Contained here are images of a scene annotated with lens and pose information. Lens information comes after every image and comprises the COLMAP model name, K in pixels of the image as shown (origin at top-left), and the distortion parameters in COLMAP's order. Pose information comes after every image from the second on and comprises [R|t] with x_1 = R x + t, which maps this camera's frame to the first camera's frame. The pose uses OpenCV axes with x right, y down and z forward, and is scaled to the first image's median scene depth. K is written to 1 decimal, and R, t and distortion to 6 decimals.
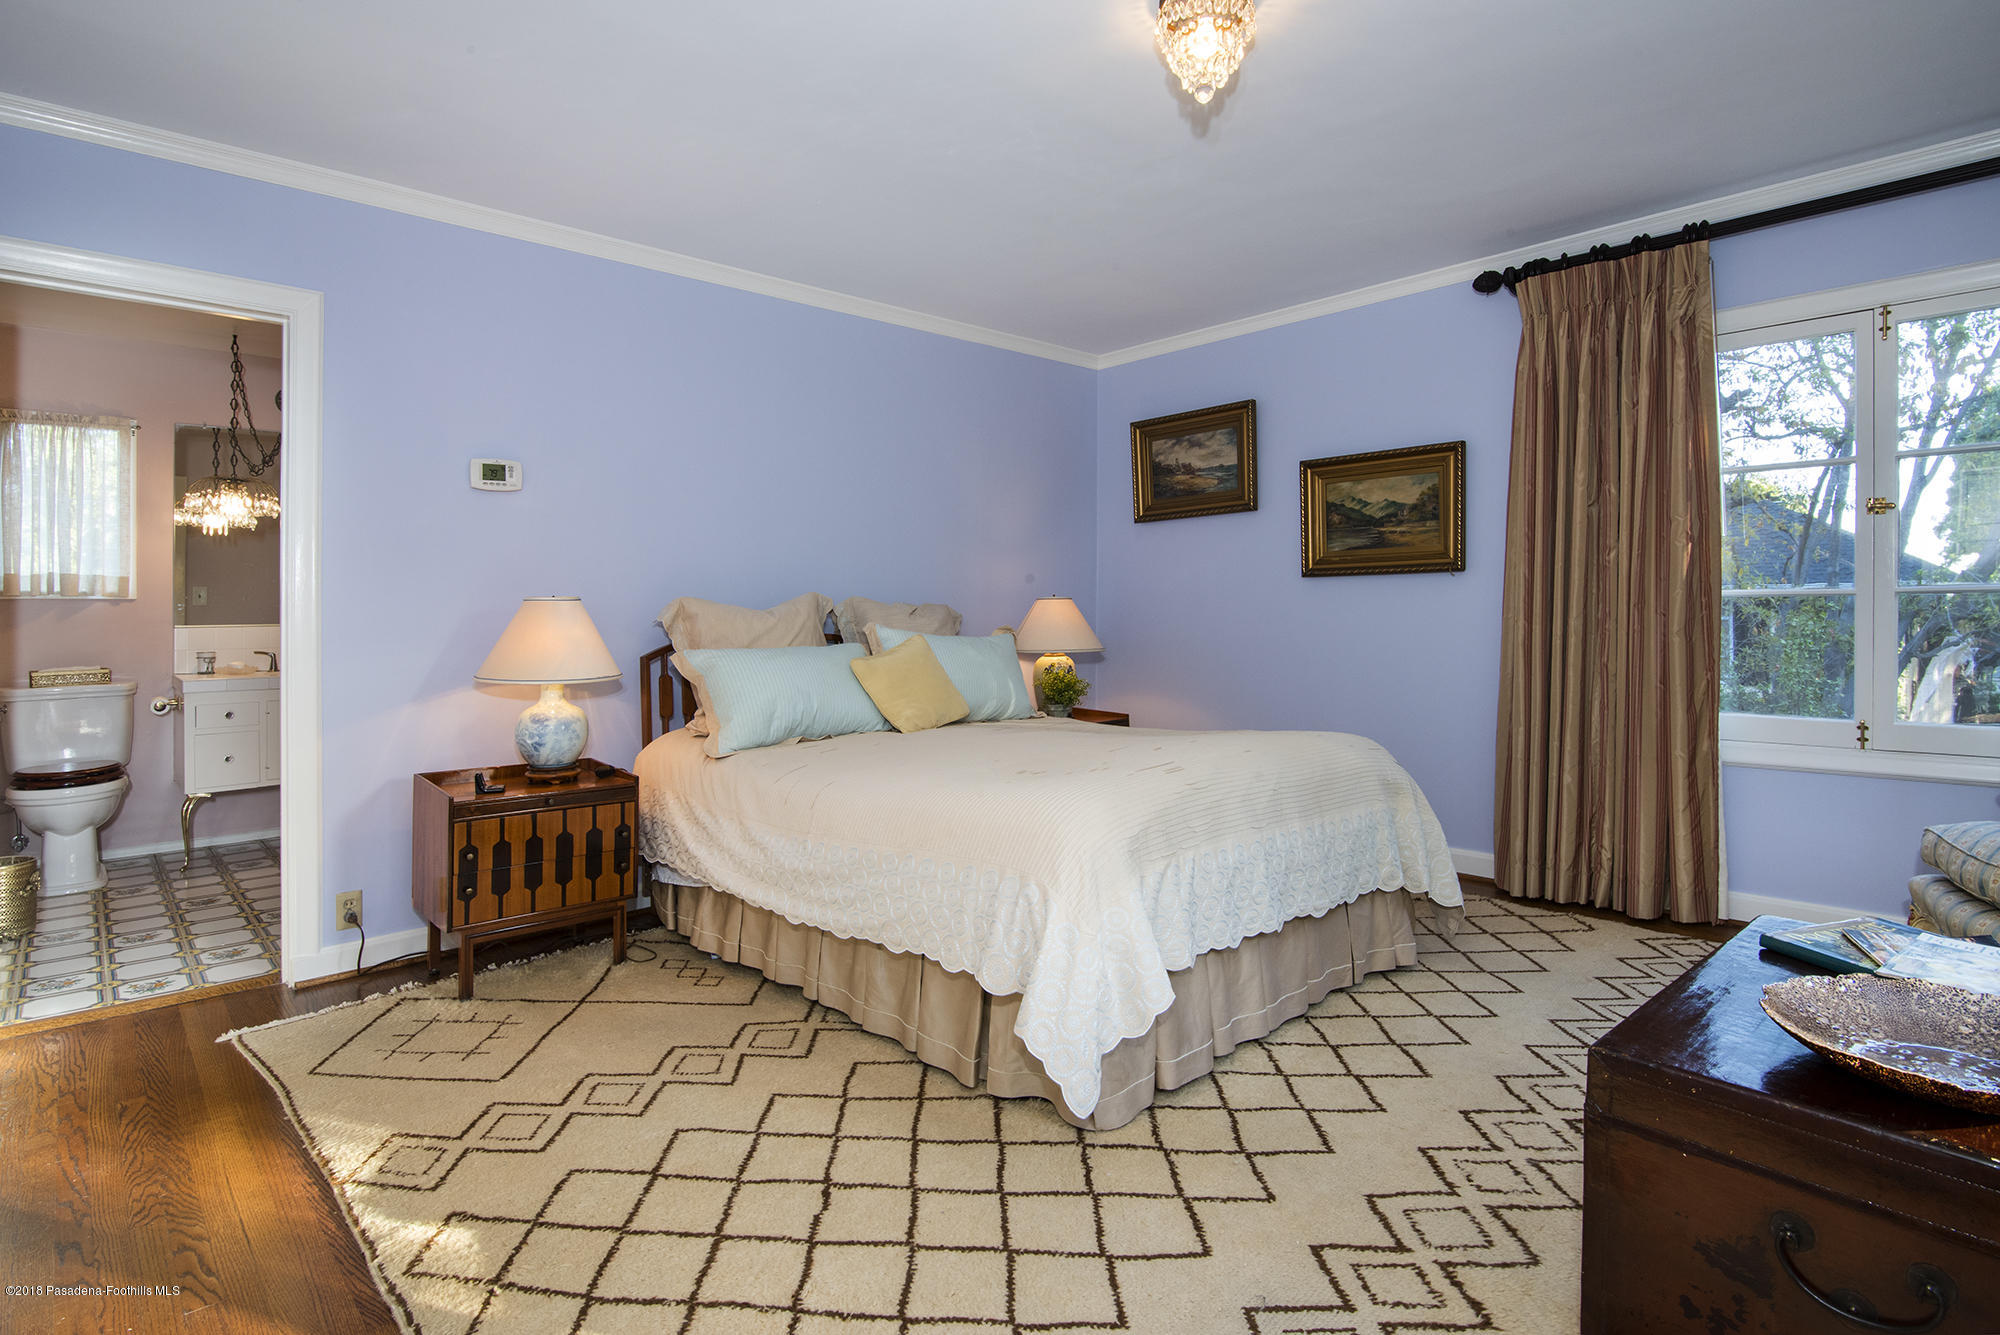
lens RADIAL K [[1019.3, 0, 1000.0], [0, 1019.3, 667.5], [0, 0, 1]] dist [-0.011048, -0.001129]
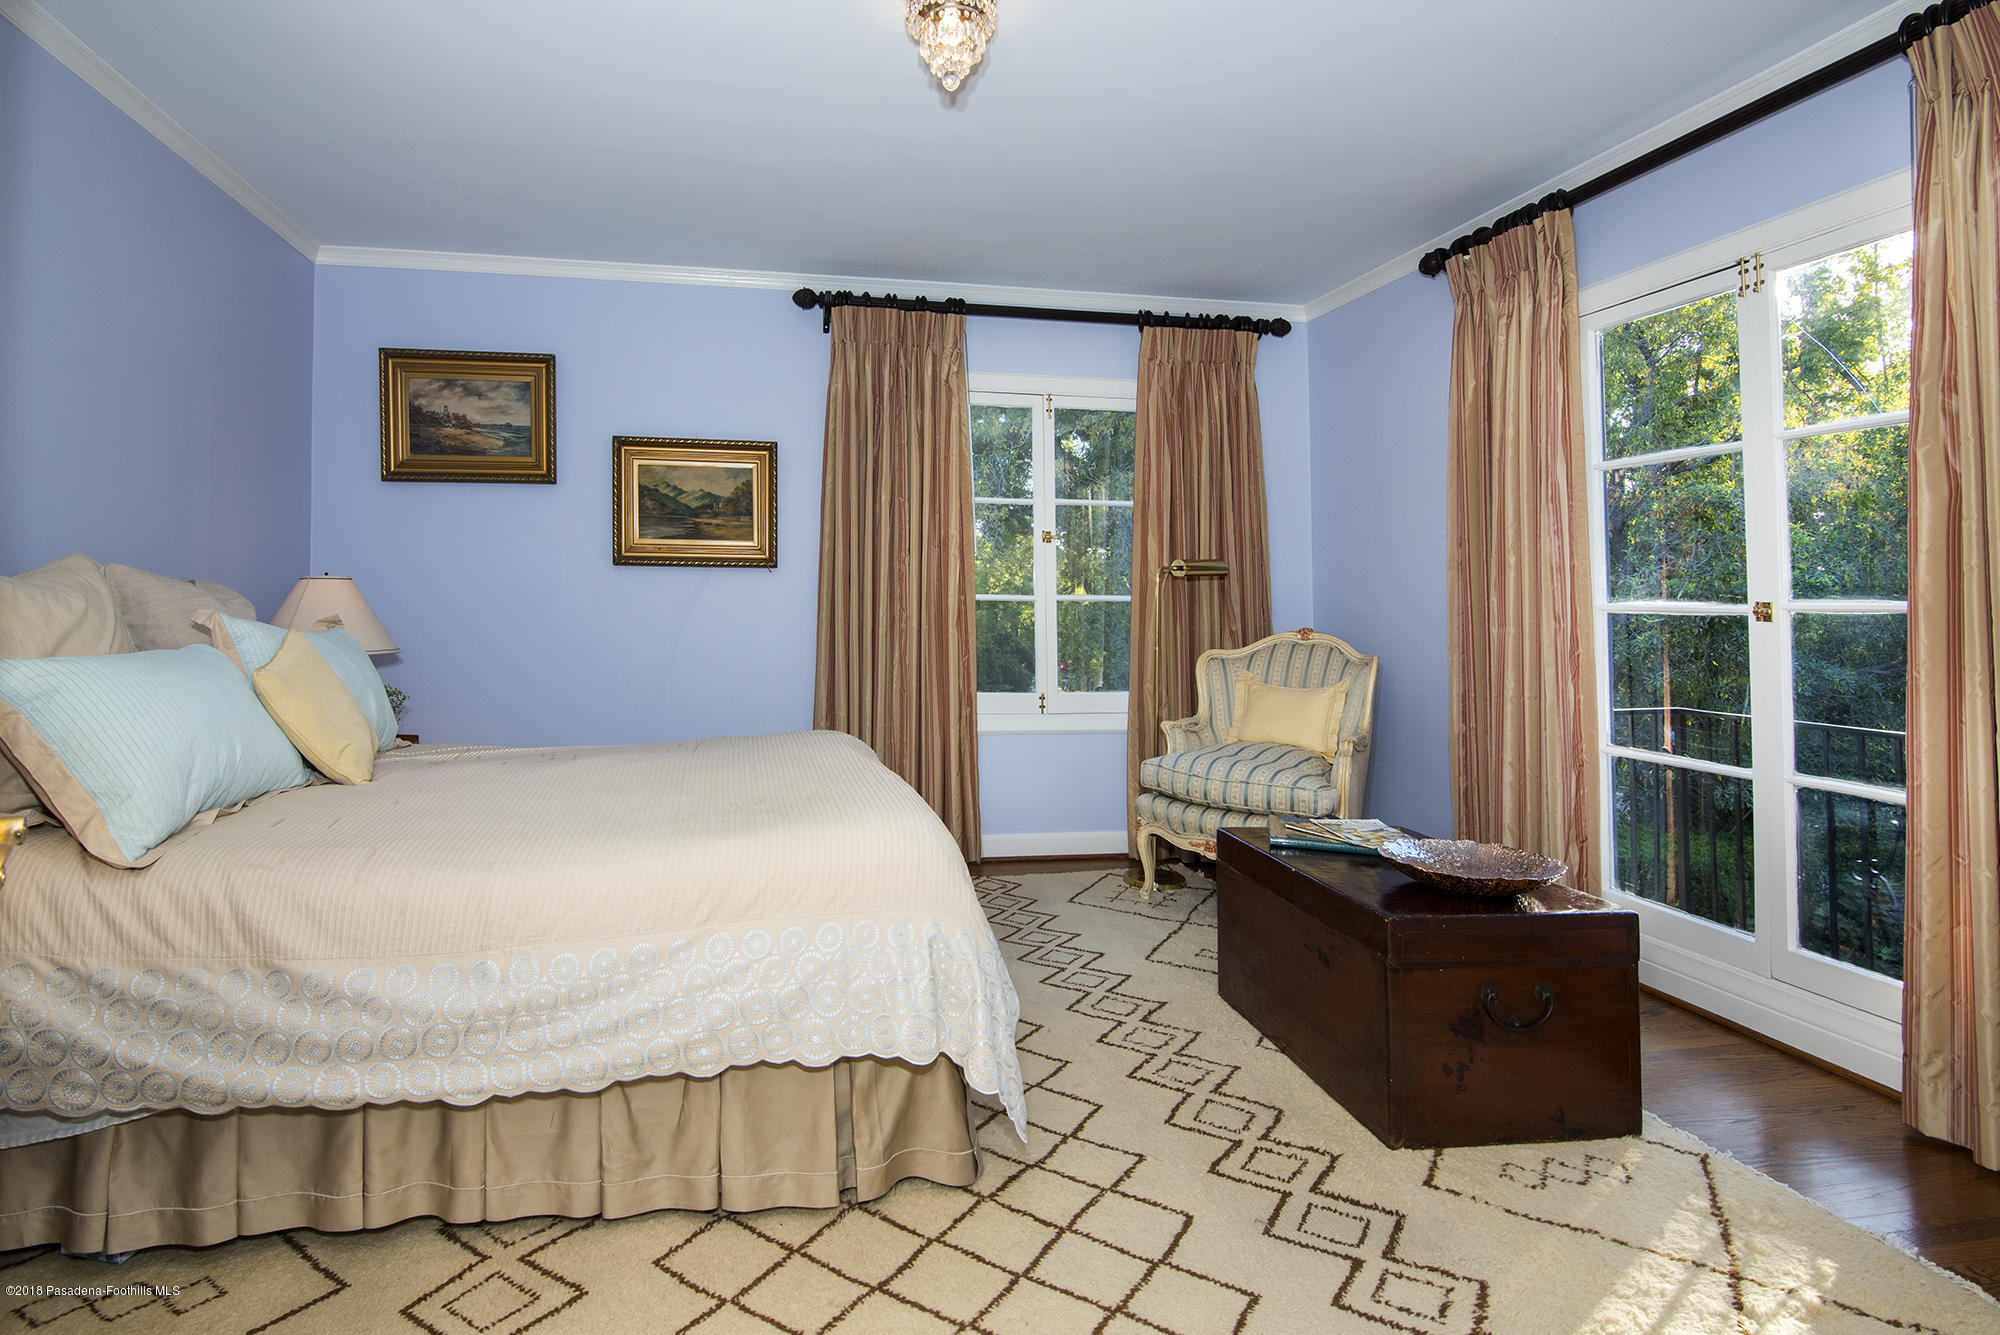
lens RADIAL K [[1089.9, 0, 995.7], [0, 1089.9, 621.8], [0, 0, 1]] dist [-0.015563, -0.000334]
pose [[0.521664, 0.006151, 0.853129, -0.400376], [0.026151, 0.999389, -0.023196, -0.009908], [-0.852750, 0.034411, 0.521184, 0.258666]]
